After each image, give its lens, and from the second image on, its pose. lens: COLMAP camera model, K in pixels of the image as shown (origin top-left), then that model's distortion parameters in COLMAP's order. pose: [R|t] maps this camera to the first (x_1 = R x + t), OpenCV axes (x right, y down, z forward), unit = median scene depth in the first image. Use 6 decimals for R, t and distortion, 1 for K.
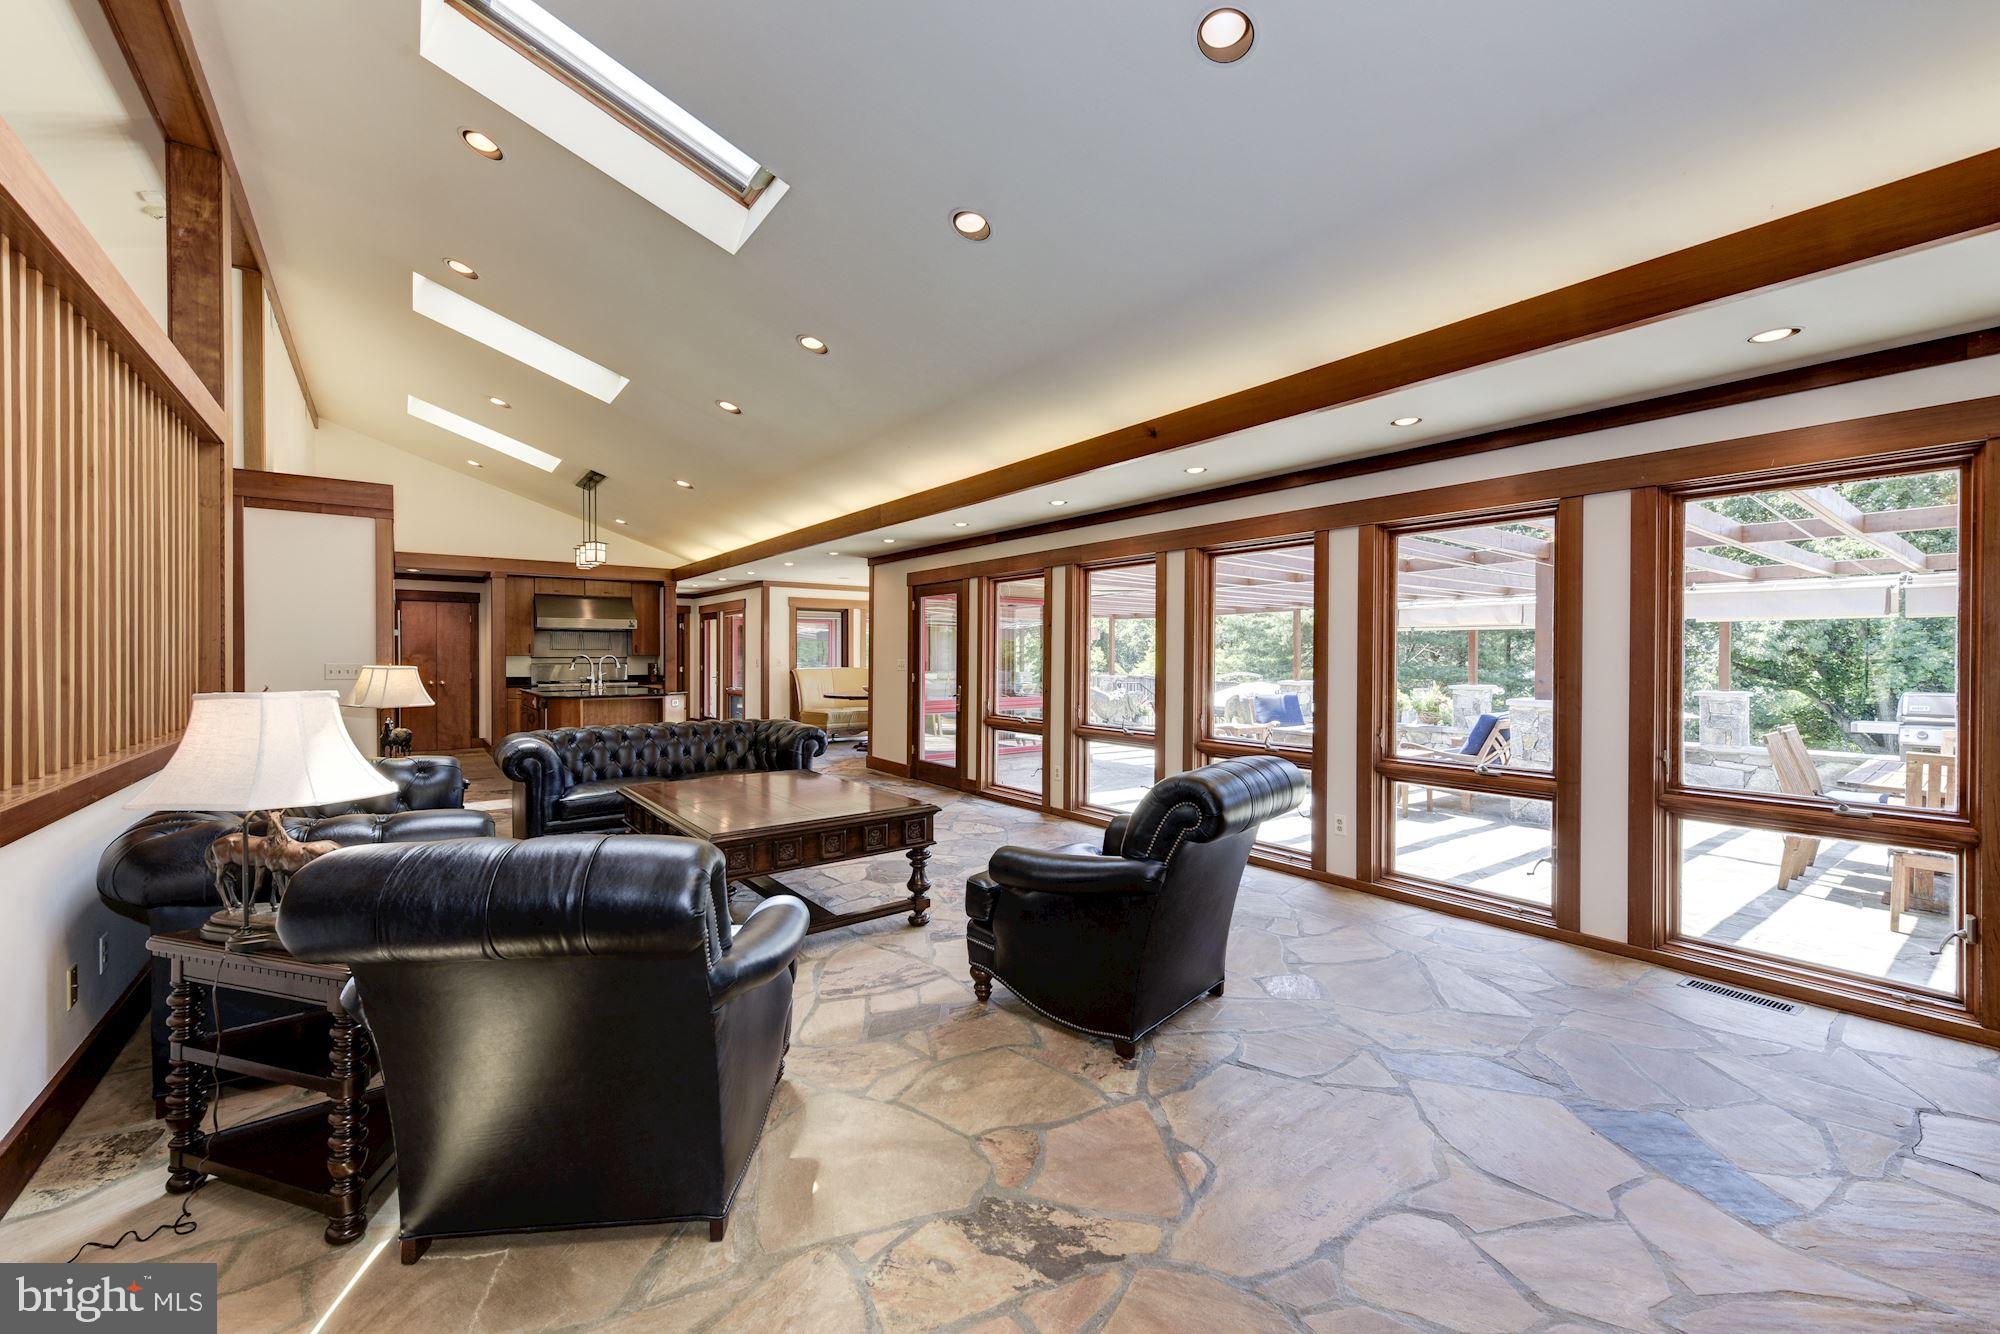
lens RADIAL K [[801.7, 0, 995.1], [0, 801.7, 663.2], [0, 0, 1]] dist [0.009001, -0.000331]
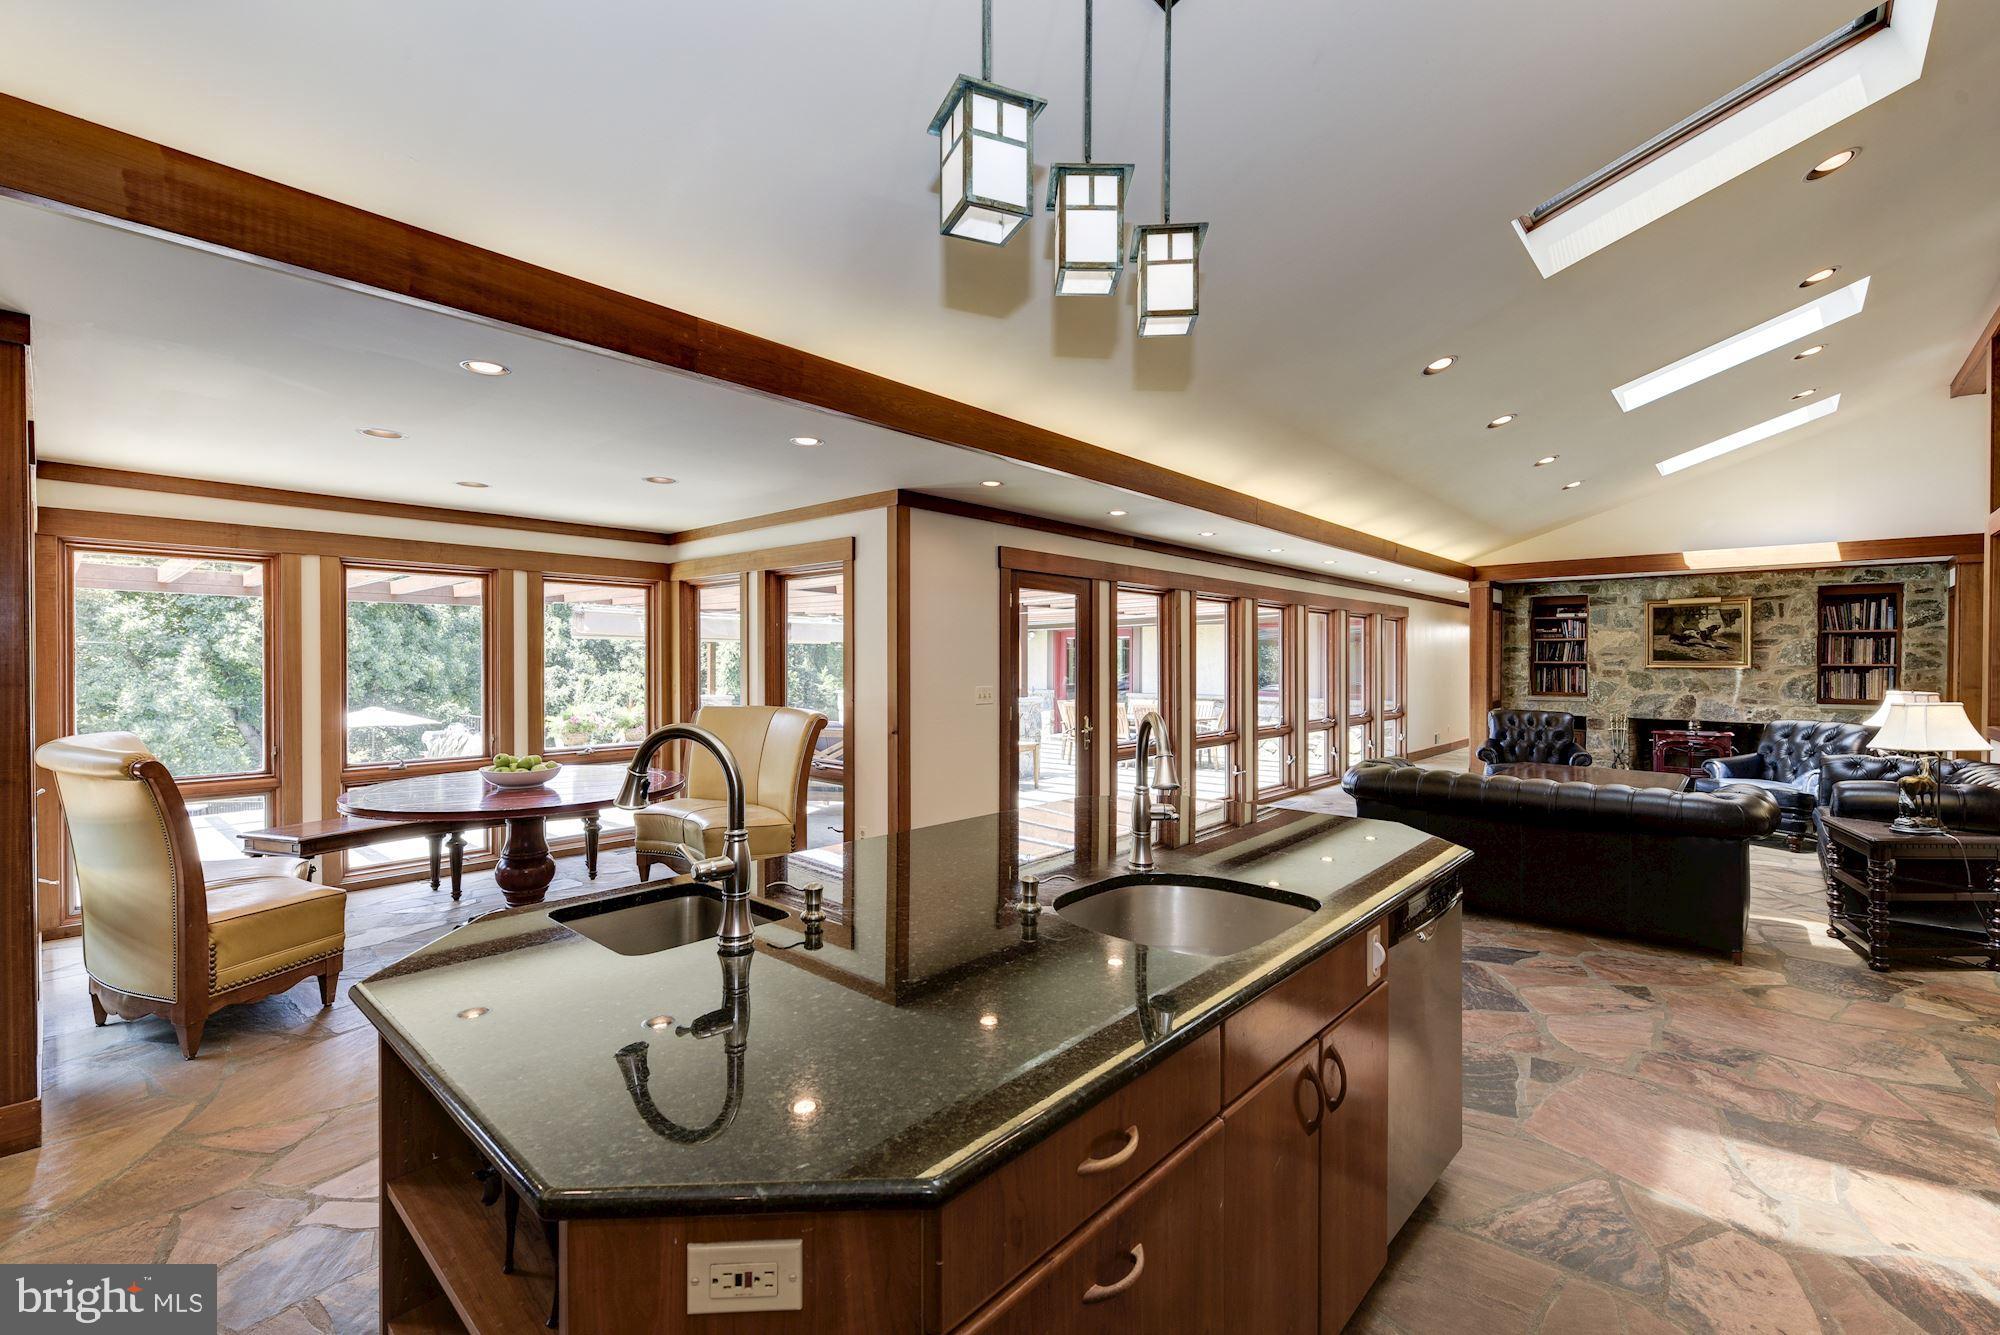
lens RADIAL K [[848.8, 0, 994.4], [0, 848.8, 673.5], [0, 0, 1]] dist [-0.000542, 0.000411]
pose [[-0.198705, -0.015022, 0.979944, -1.913949], [0.007590, 0.999829, 0.016866, -0.053359], [-0.980030, 0.010789, -0.198557, 2.850935]]
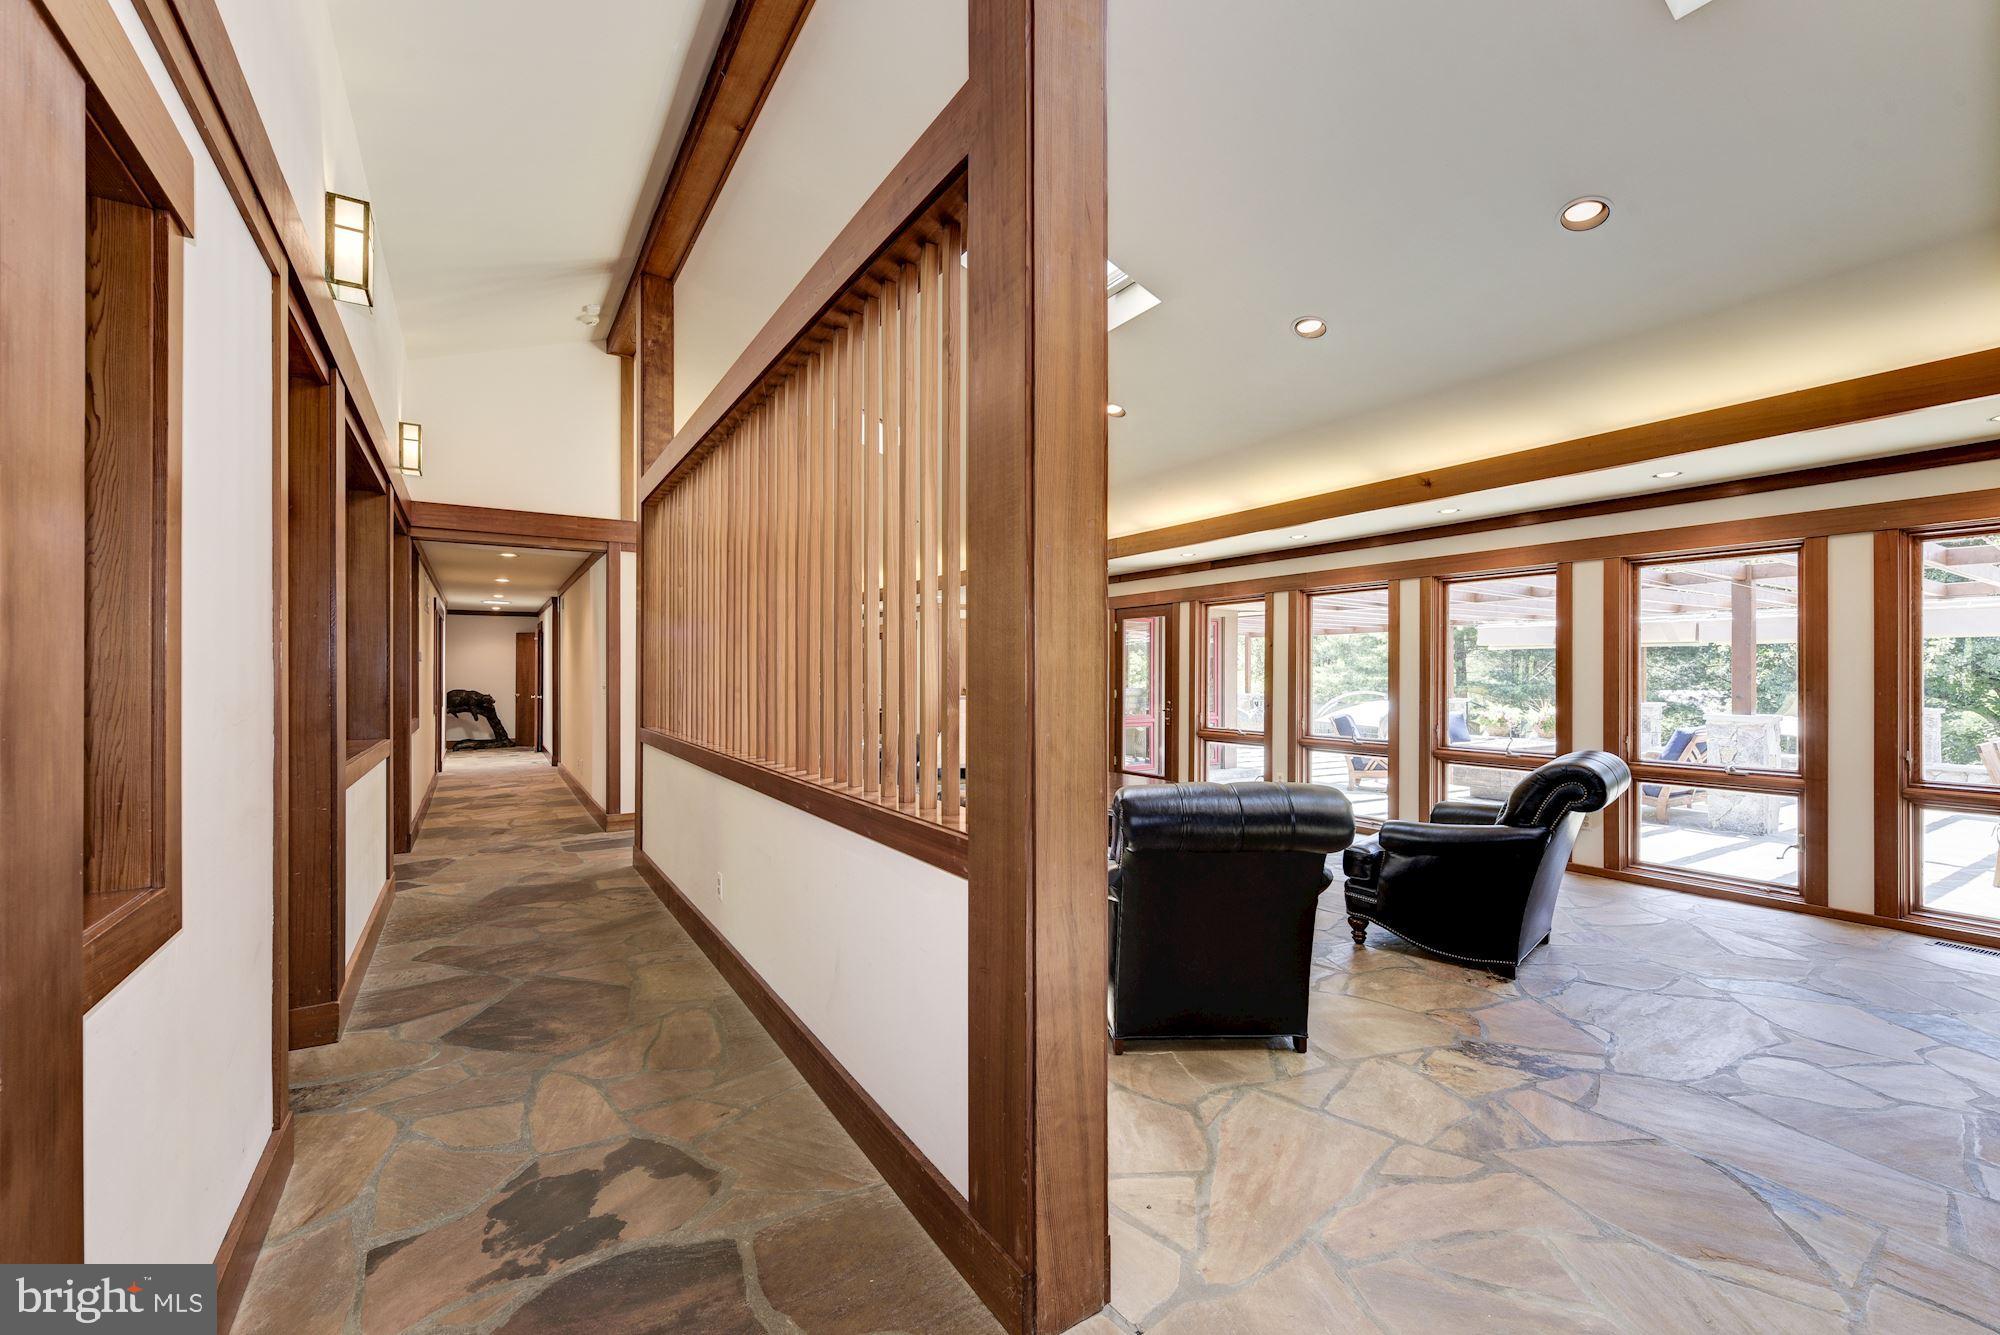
lens RADIAL K [[848.8, 0, 994.4], [0, 848.8, 673.5], [0, 0, 1]] dist [-0.000542, 0.000411]
pose [[0.997614, -0.001608, -0.069019, -0.410541], [0.000833, 0.999936, -0.011255, 0.007023], [0.069033, 0.011170, 0.997552, -0.329252]]
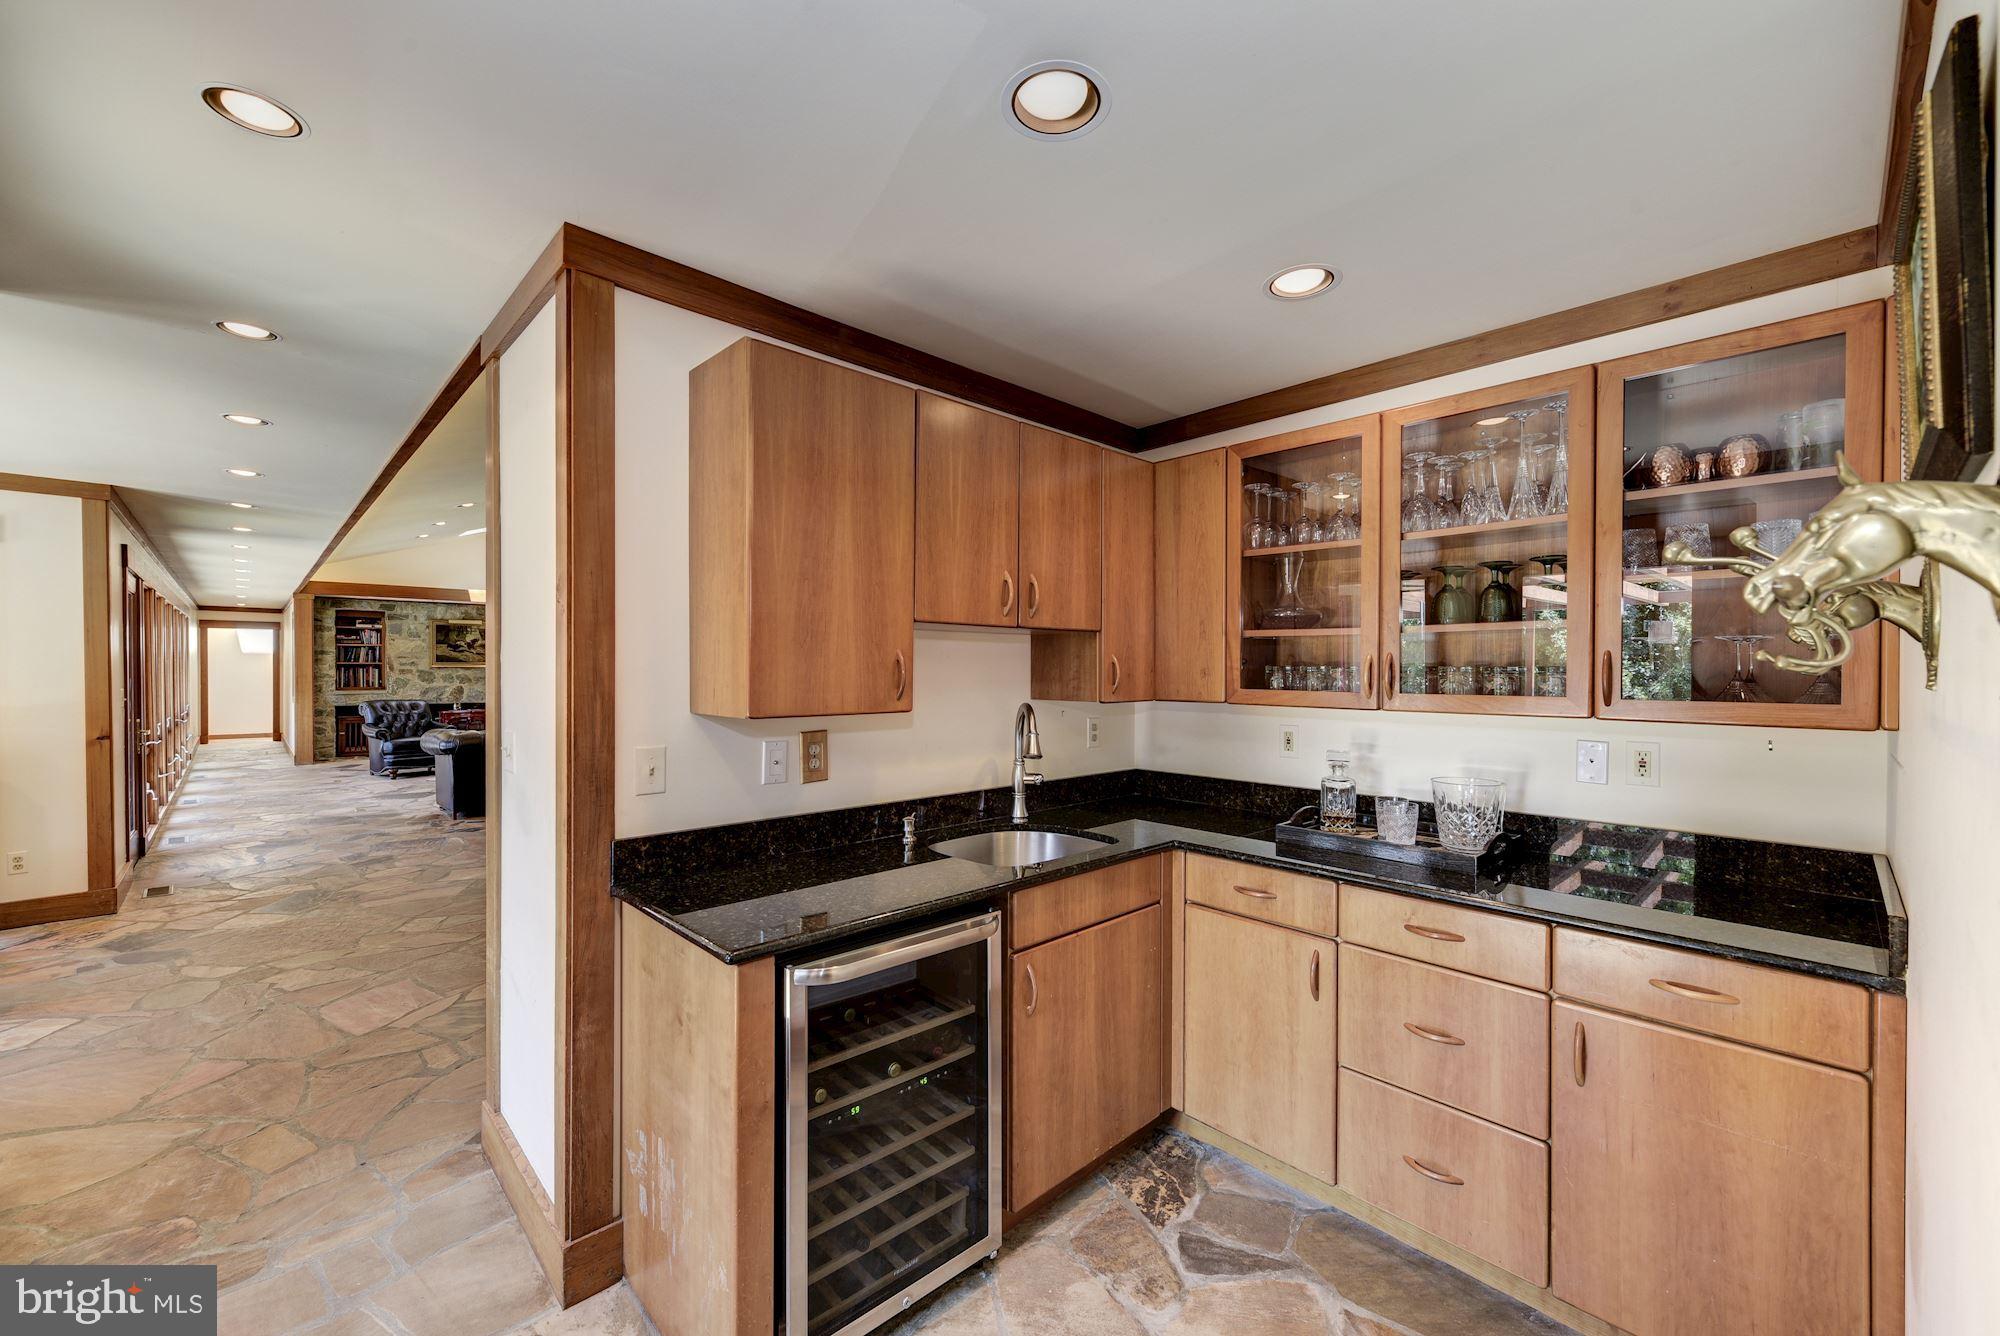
lens RADIAL K [[801.7, 0, 995.1], [0, 801.7, 664.2], [0, 0, 1]] dist [0.009001, -0.000331]
pose [[-0.993287, -0.003660, -0.115617, -1.739555], [-0.004652, 0.999955, 0.008316, -0.066010], [0.115582, 0.008798, -0.993259, 4.236011]]
